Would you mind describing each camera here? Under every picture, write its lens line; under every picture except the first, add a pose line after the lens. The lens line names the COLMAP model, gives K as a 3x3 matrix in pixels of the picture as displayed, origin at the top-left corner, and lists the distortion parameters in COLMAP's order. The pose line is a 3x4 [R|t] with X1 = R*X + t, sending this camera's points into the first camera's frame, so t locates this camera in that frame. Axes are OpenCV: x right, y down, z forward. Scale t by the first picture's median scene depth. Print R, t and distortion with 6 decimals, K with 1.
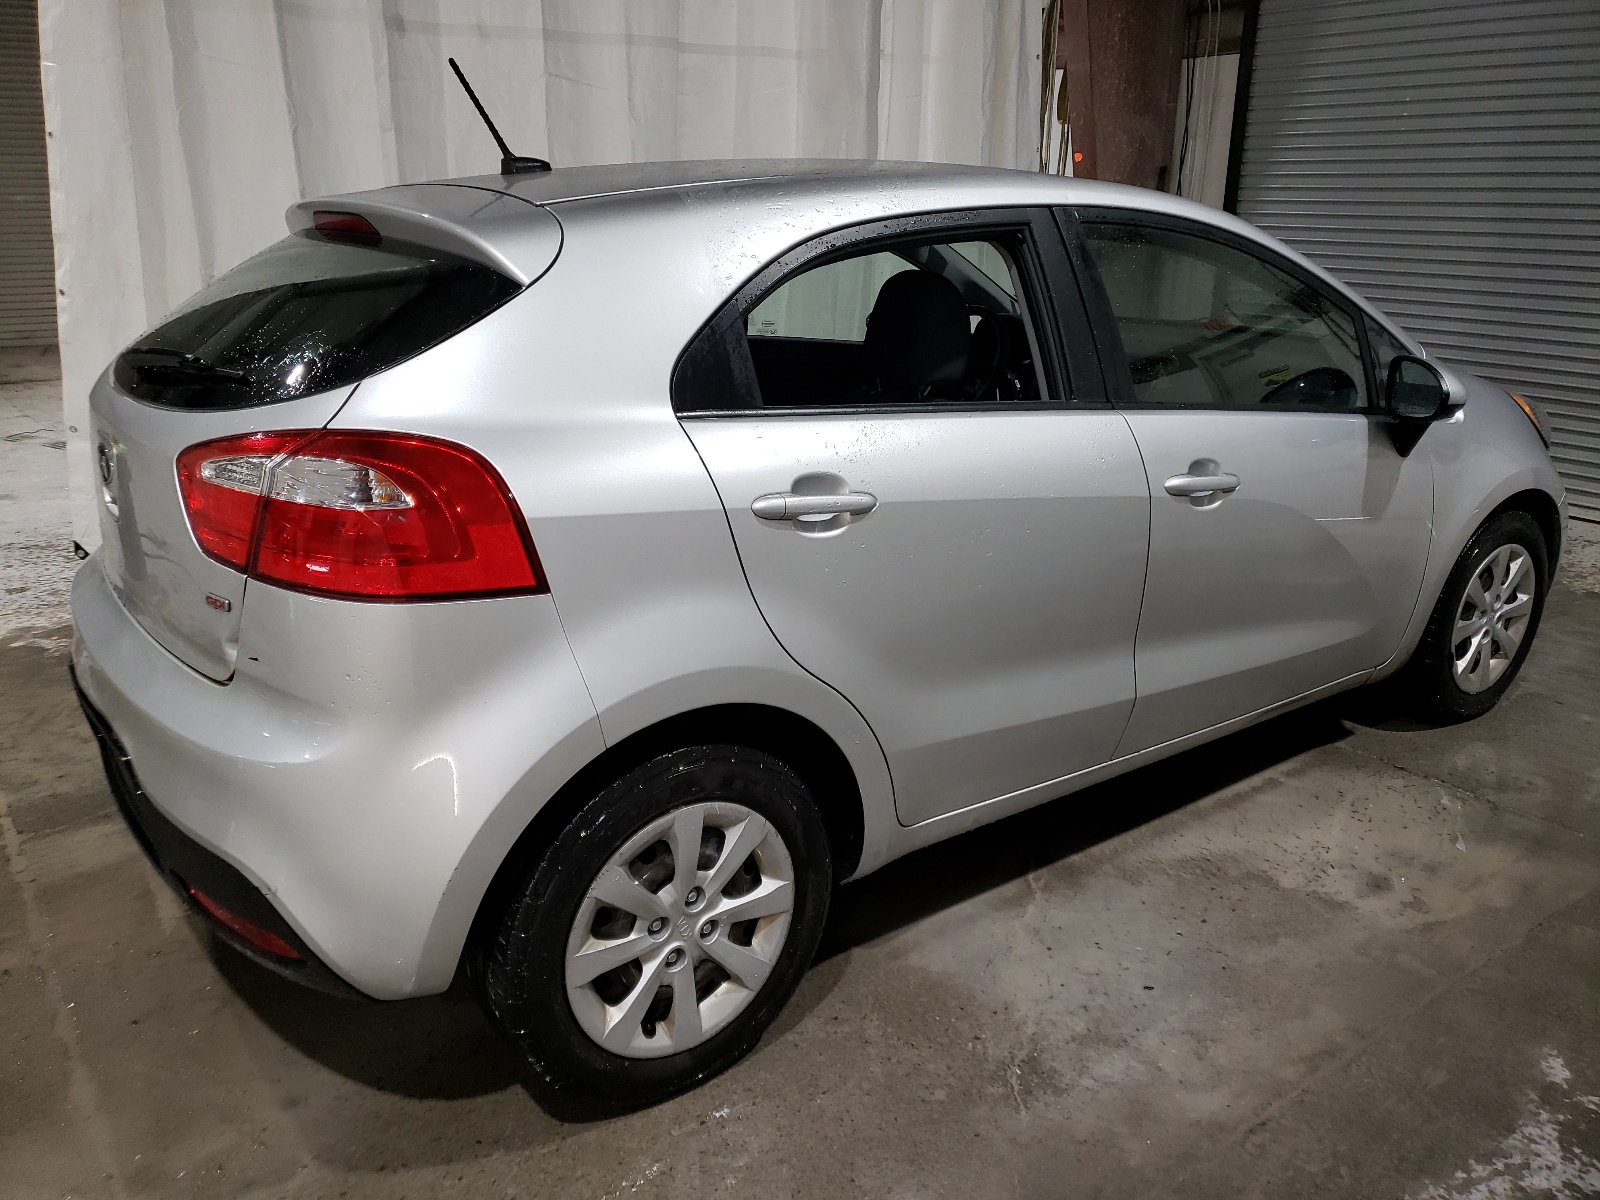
lens RADIAL K [[1185.8, 0, 798.9], [0, 1185.8, 598.1], [0, 0, 1]] dist [-0.037321, 0.010144]
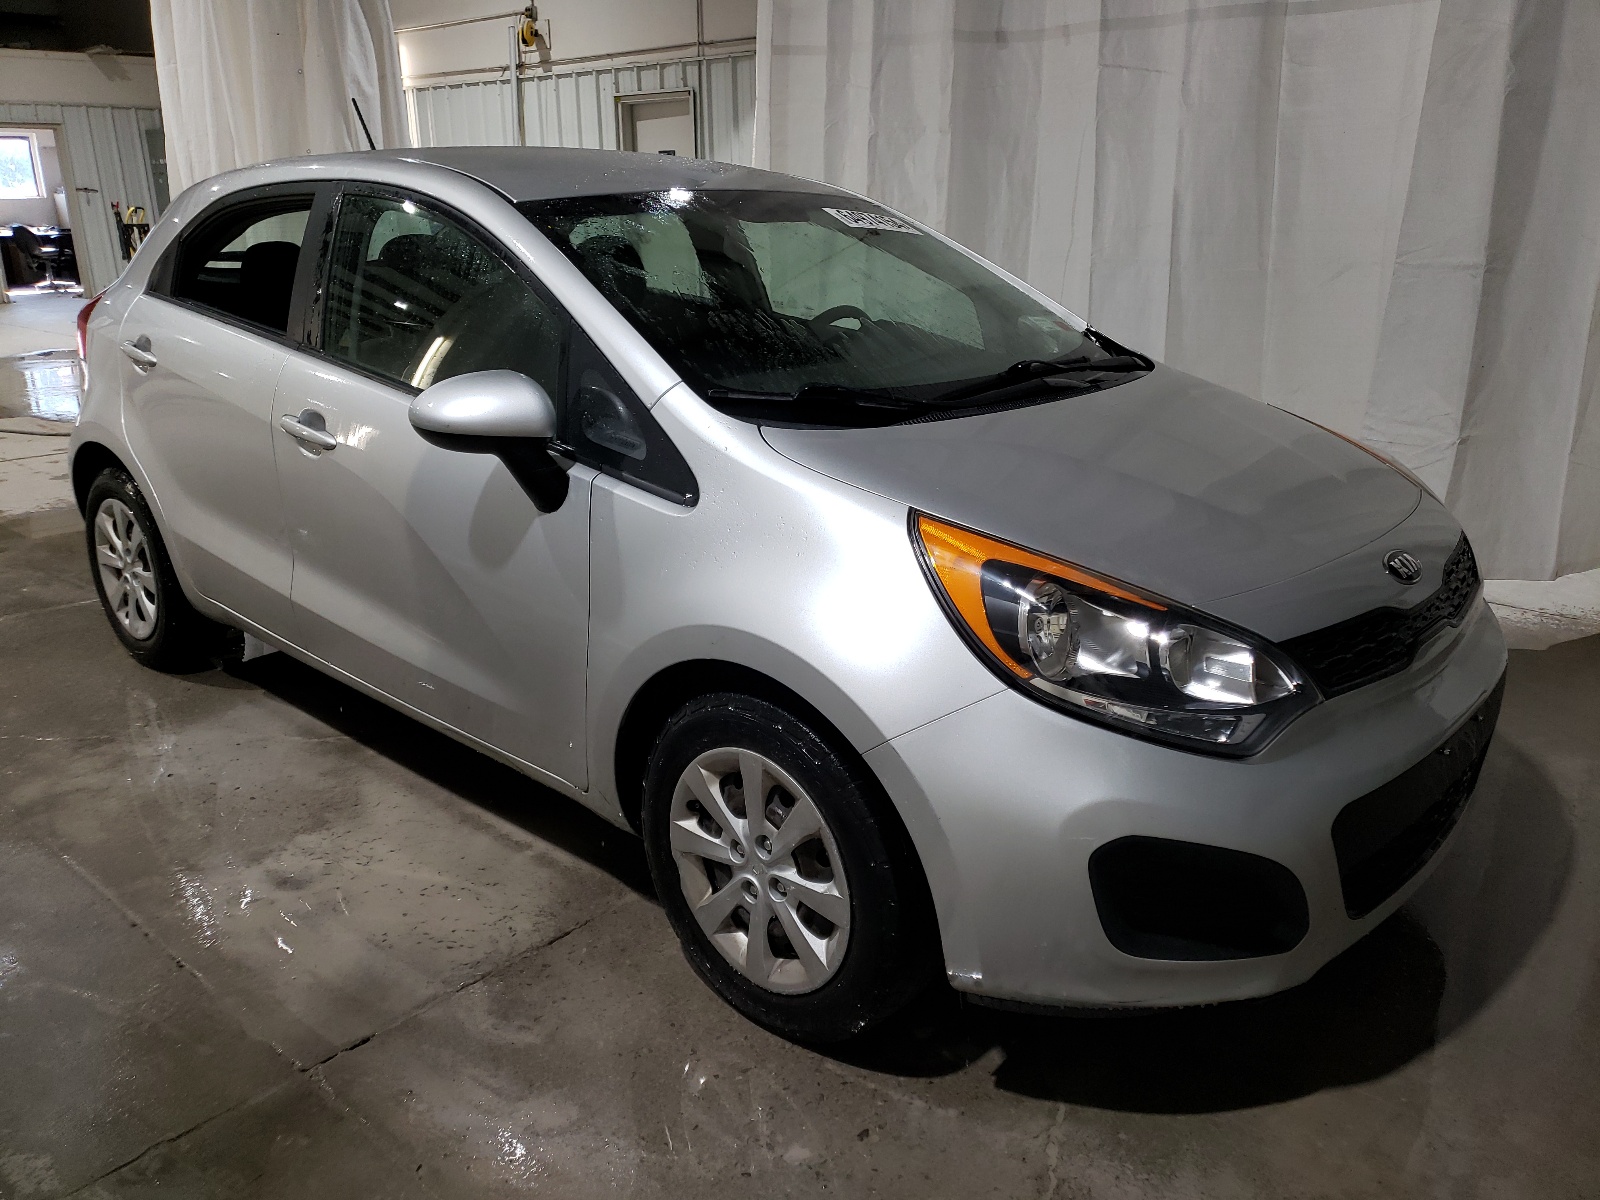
lens RADIAL K [[1270.3, 0, 800.7], [0, 1270.3, 601.9], [0, 0, 1]] dist [0.011016, 0.007733]
pose [[0.224738, 0.288308, -0.930791, 1.094648], [-0.325632, 0.922531, 0.207126, -0.231807], [0.918399, 0.256547, 0.301210, 0.749585]]
